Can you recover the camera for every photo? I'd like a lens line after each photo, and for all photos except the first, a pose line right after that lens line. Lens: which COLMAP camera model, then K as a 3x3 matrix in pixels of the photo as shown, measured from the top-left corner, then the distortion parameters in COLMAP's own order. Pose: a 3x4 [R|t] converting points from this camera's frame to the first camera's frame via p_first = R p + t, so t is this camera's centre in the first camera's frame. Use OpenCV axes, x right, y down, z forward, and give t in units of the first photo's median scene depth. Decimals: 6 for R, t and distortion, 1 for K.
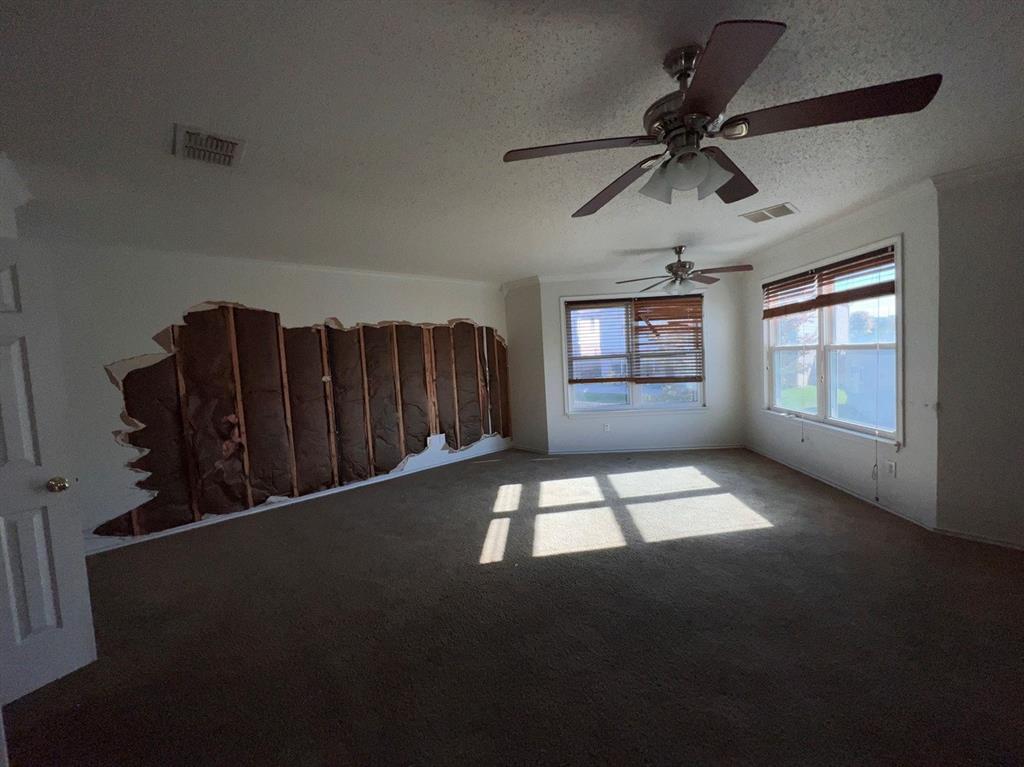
lens RADIAL K [[409.6, 0, 510.2], [0, 409.6, 382.9], [0, 0, 1]] dist [-0.003520, 0.000847]
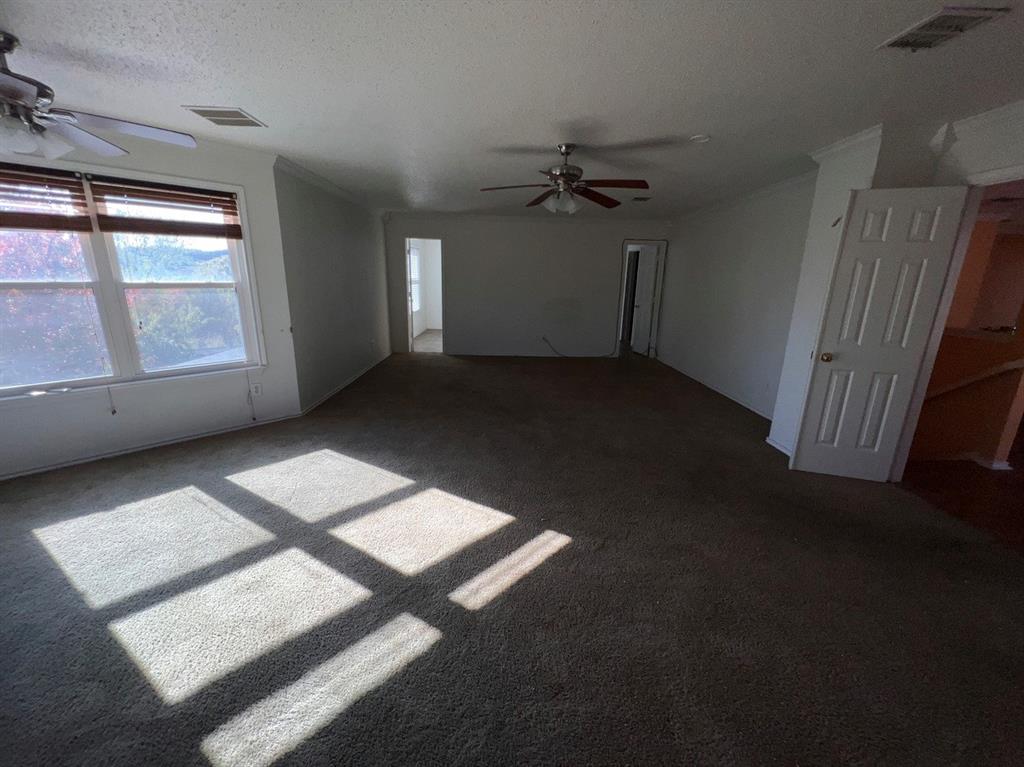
lens RADIAL K [[409.6, 0, 511.9], [0, 409.6, 378.6], [0, 0, 1]] dist [-0.003520, 0.000847]
pose [[-0.768304, -0.118740, 0.628976, -0.311132], [0.064539, 0.963265, 0.260683, -0.067606], [-0.636824, 0.240877, -0.732416, 1.074547]]
